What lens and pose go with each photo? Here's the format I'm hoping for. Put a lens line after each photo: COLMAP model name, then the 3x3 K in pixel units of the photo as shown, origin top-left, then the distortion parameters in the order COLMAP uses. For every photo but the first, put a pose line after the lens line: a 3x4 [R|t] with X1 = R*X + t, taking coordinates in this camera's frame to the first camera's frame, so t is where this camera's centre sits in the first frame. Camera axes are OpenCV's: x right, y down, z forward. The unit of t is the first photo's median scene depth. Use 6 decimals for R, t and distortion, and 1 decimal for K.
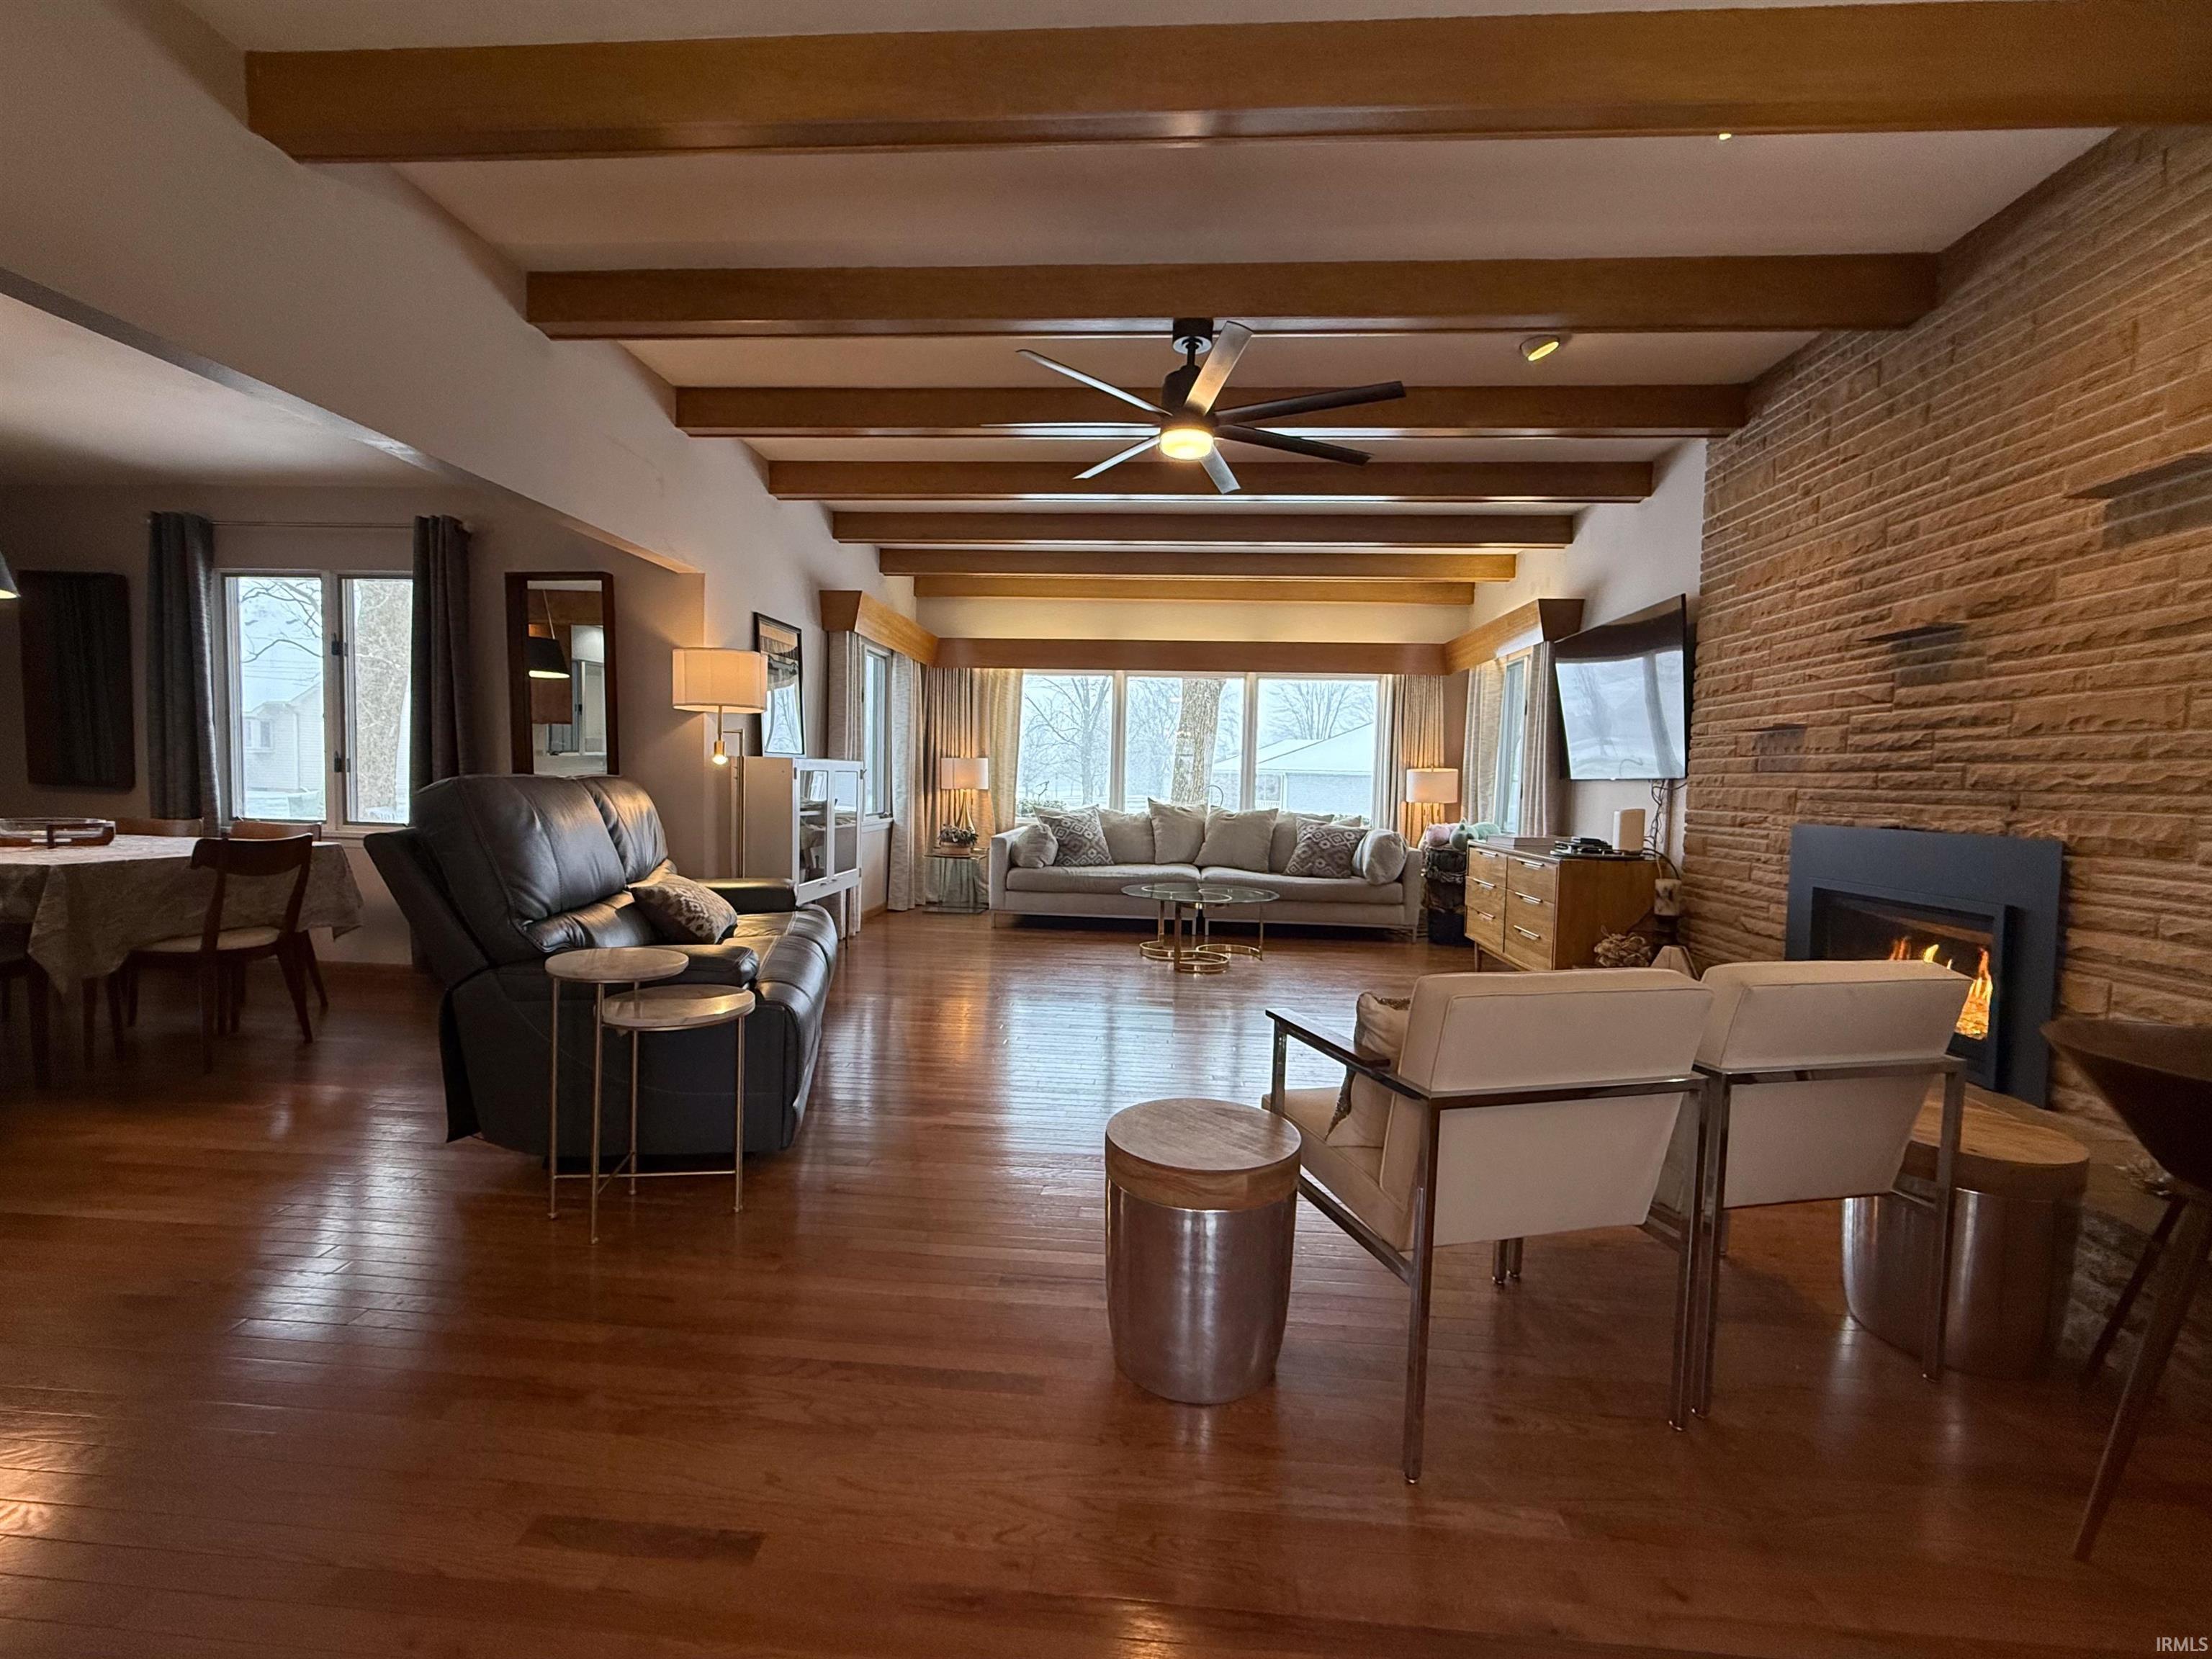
lens RADIAL K [[946.4, 0, 1107.2], [0, 946.4, 834.7], [0, 0, 1]] dist [-0.001213, -0.000801]
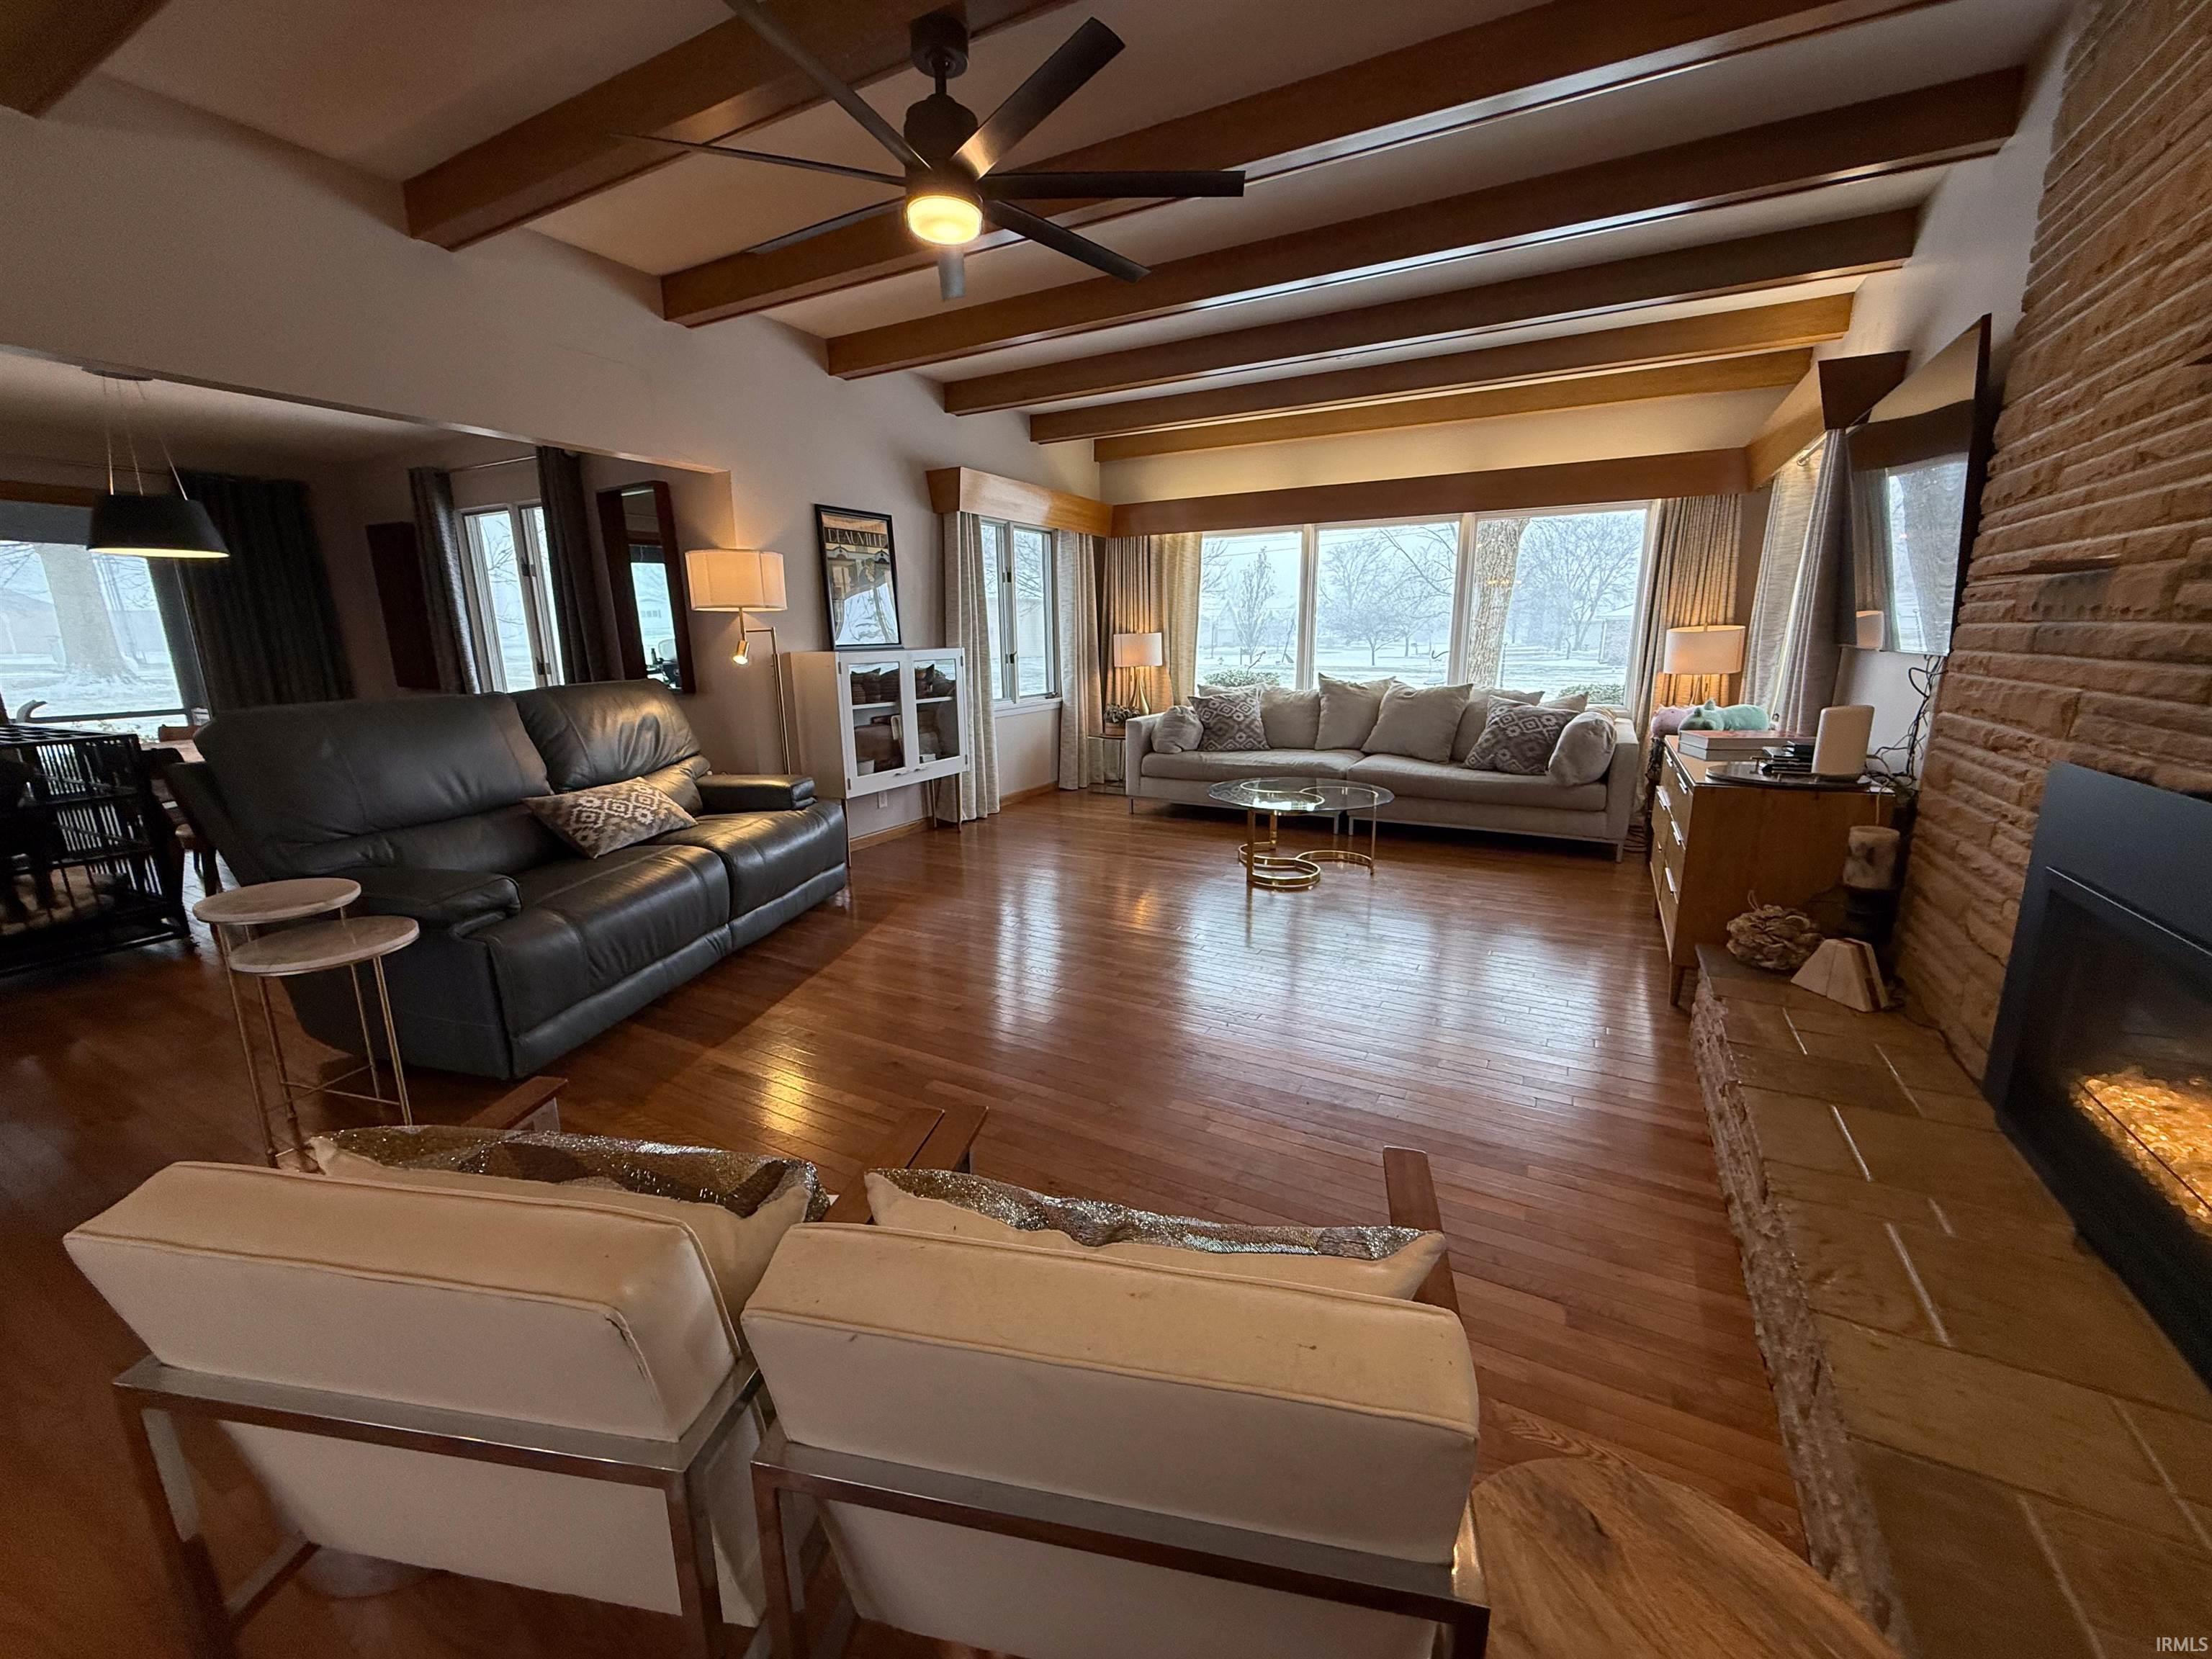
lens RADIAL K [[878.4, 0, 1104.7], [0, 878.4, 836.1], [0, 0, 1]] dist [0.000799, -0.000132]
pose [[0.908904, 0.060543, -0.412588, 0.448815], [0.008360, 0.986560, 0.163184, -0.052333], [0.416922, -0.151768, 0.896182, 0.340656]]
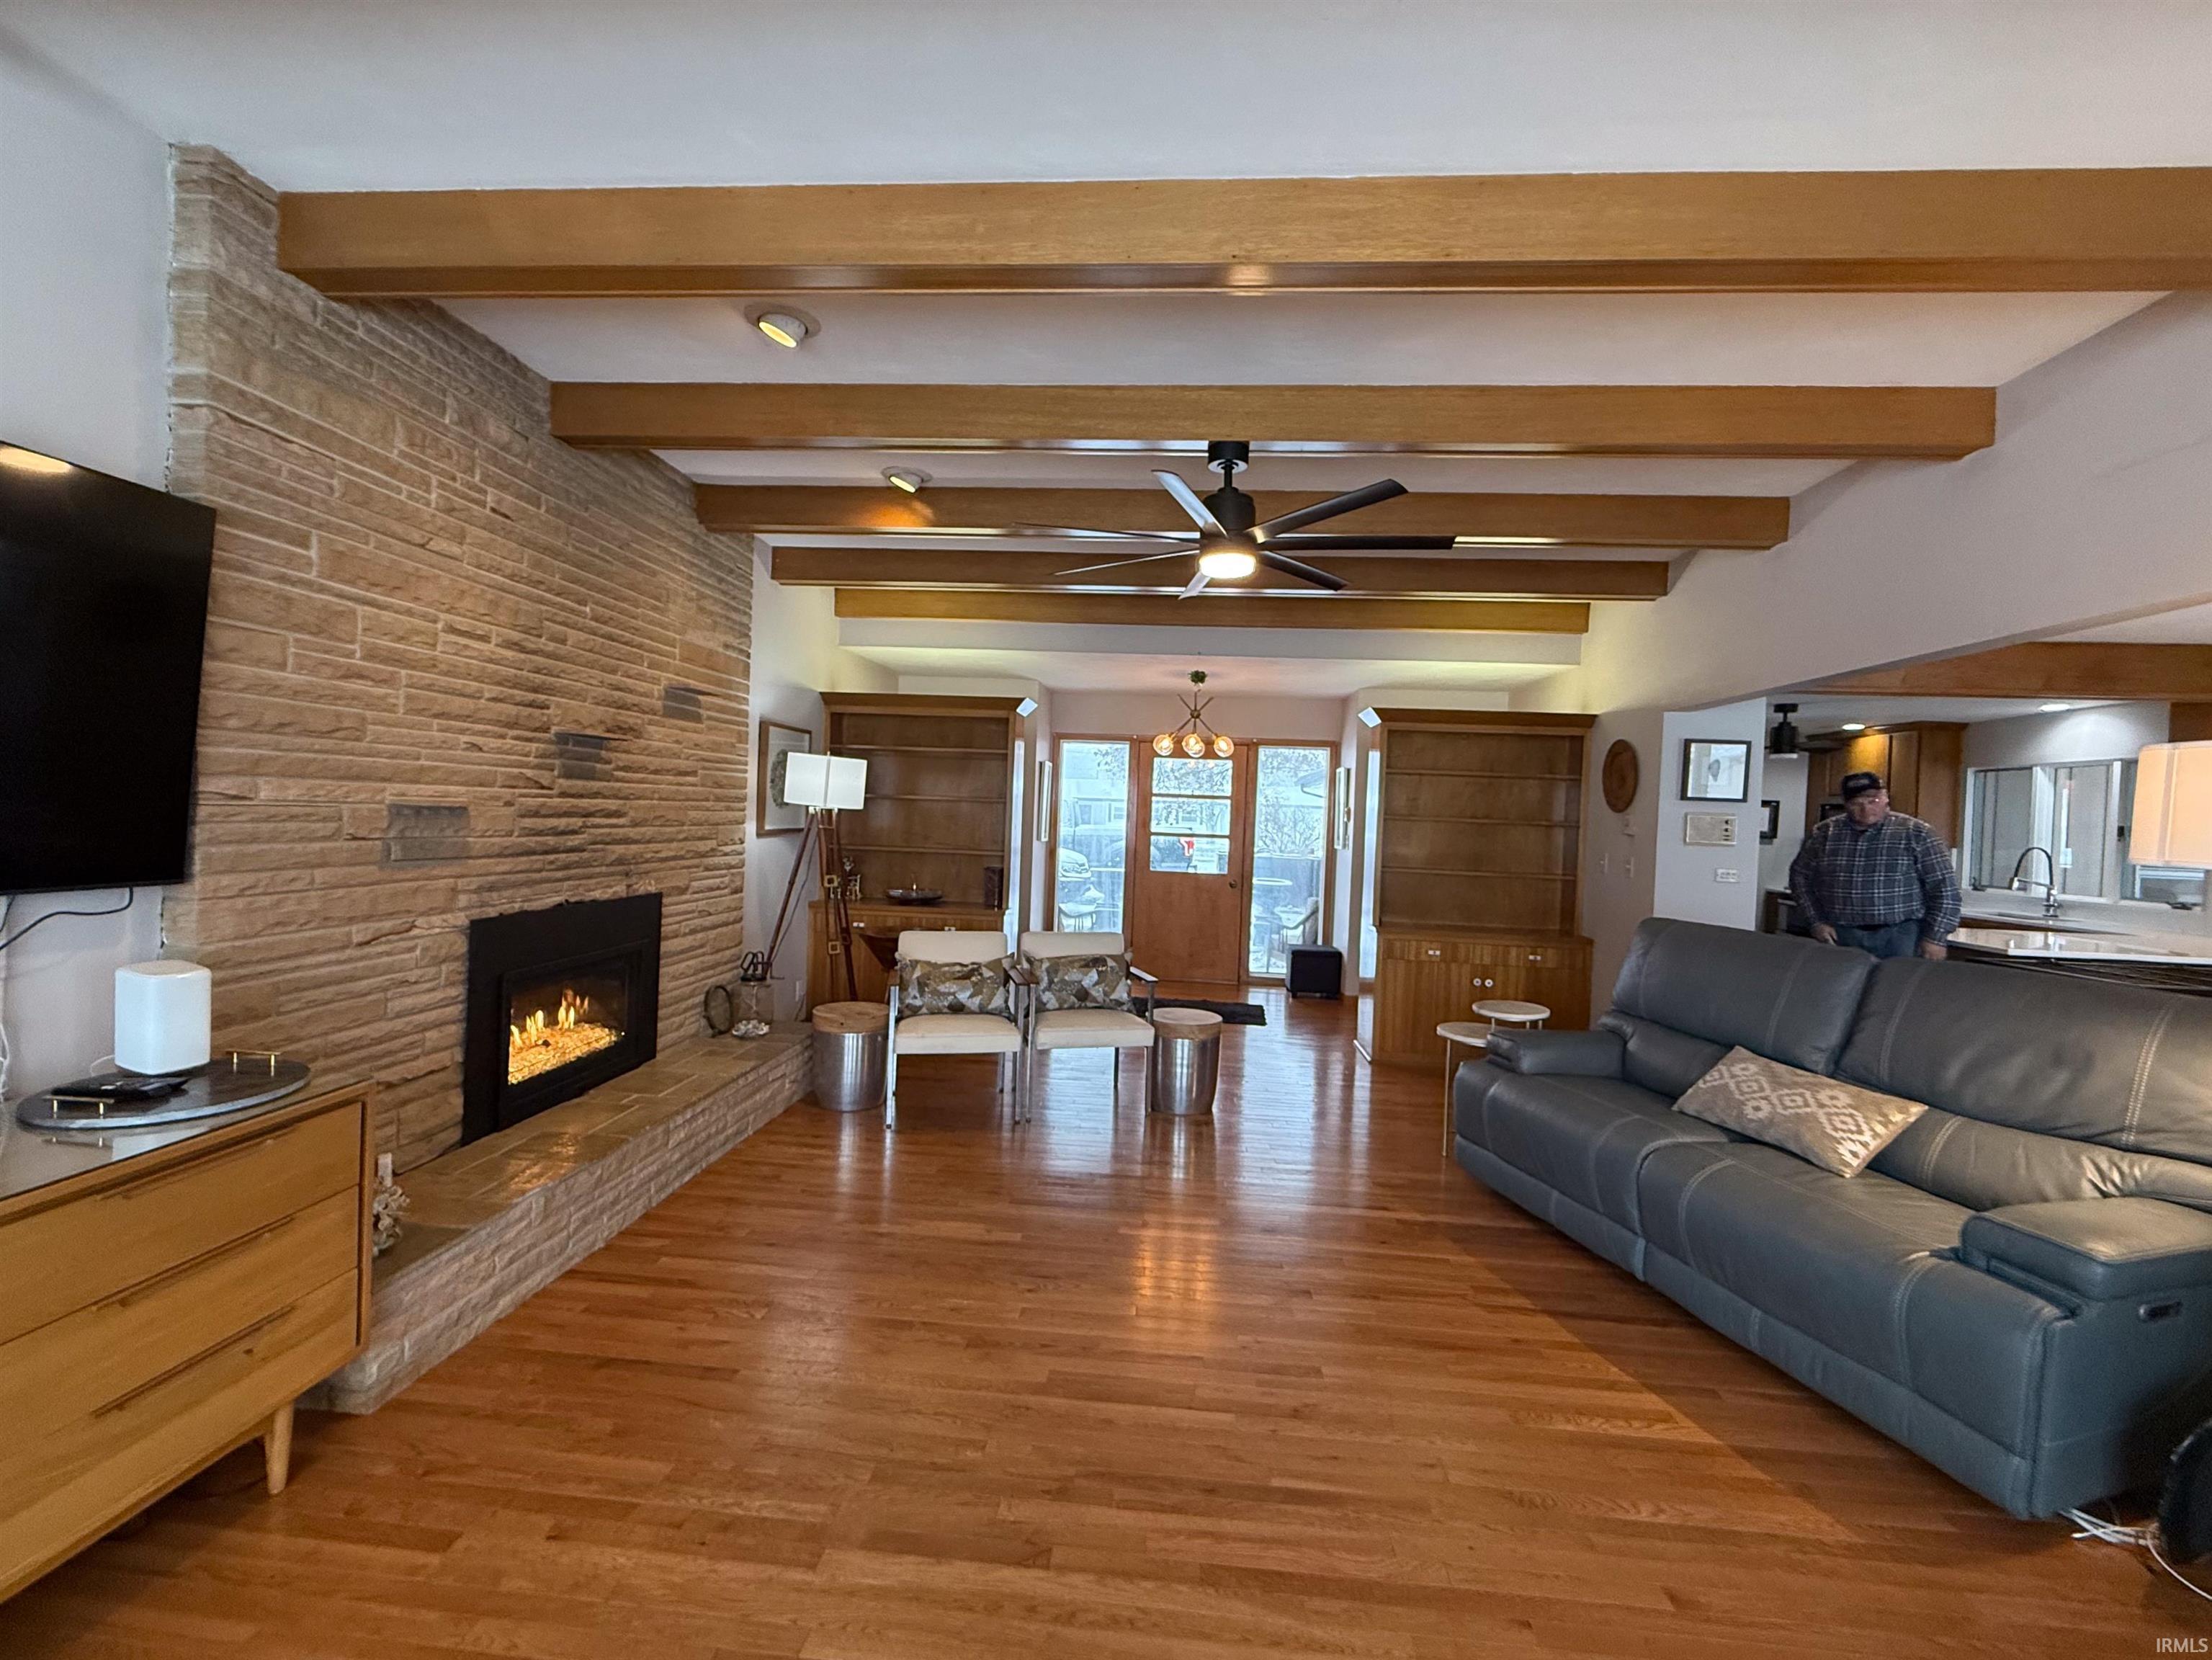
lens RADIAL K [[946.6, 0, 1107.2], [0, 946.6, 835.2], [0, 0, 1]] dist [-0.001213, -0.000801]
pose [[-0.997862, -0.064834, 0.008273, 0.162648], [-0.063945, 0.994605, 0.081678, -0.188608], [-0.013524, 0.080974, -0.996624, 1.797354]]
